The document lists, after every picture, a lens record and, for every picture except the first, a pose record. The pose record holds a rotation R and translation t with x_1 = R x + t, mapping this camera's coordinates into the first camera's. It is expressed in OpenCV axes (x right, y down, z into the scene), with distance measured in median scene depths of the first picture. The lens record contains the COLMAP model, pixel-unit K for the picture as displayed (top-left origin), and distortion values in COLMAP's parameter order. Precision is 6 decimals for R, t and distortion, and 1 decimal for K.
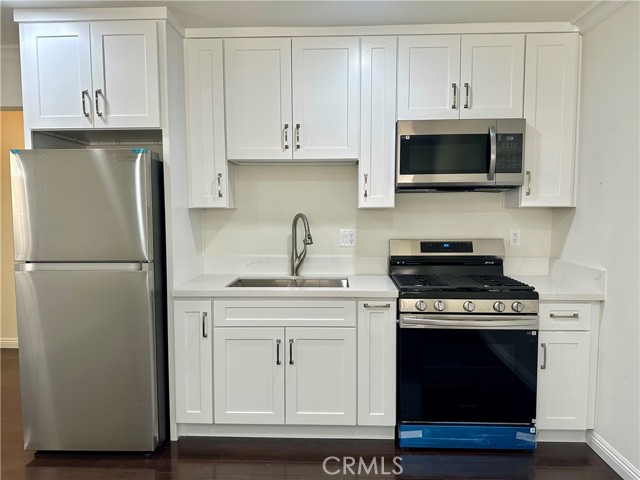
lens RADIAL K [[447.7, 0, 321.9], [0, 447.7, 243.3], [0, 0, 1]] dist [0.052691, -0.057844]
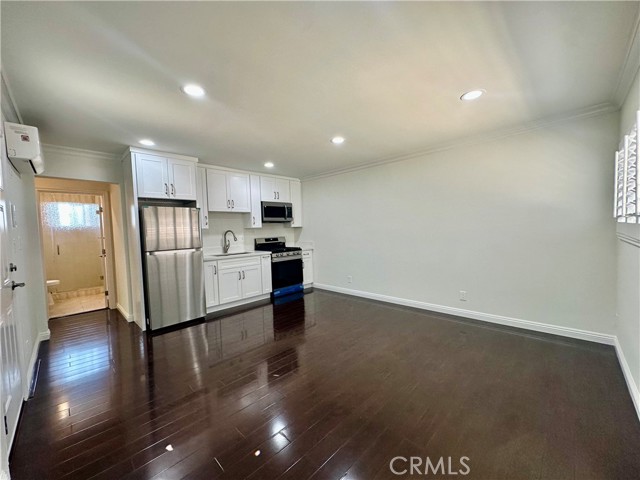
lens RADIAL K [[254.6, 0, 322.2], [0, 254.6, 236.9], [0, 0, 1]] dist [0.001675, -0.000059]
pose [[0.667264, -0.041445, 0.743667, -0.919947], [0.084630, 0.996203, -0.020416, 0.060853], [-0.739998, 0.076560, 0.668238, -0.539040]]
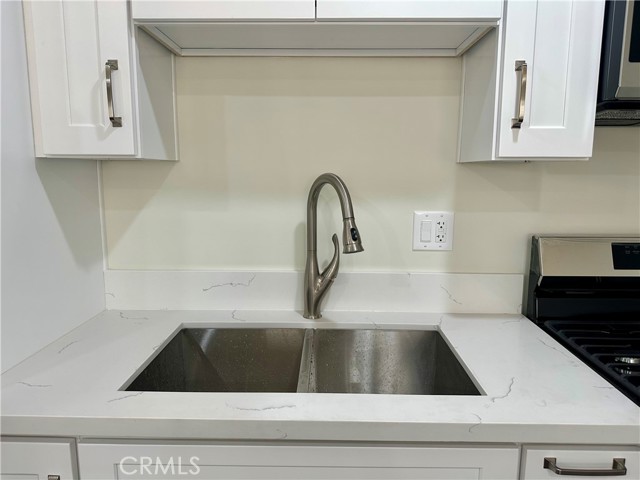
lens RADIAL K [[447.7, 0, 317.6], [0, 447.7, 238.9], [0, 0, 1]] dist [0.052691, -0.057844]
pose [[0.999947, 0.004533, 0.009236, -0.067010], [-0.005251, 0.996836, 0.079309, -0.043125], [-0.008848, -0.079353, 0.996807, 0.636545]]
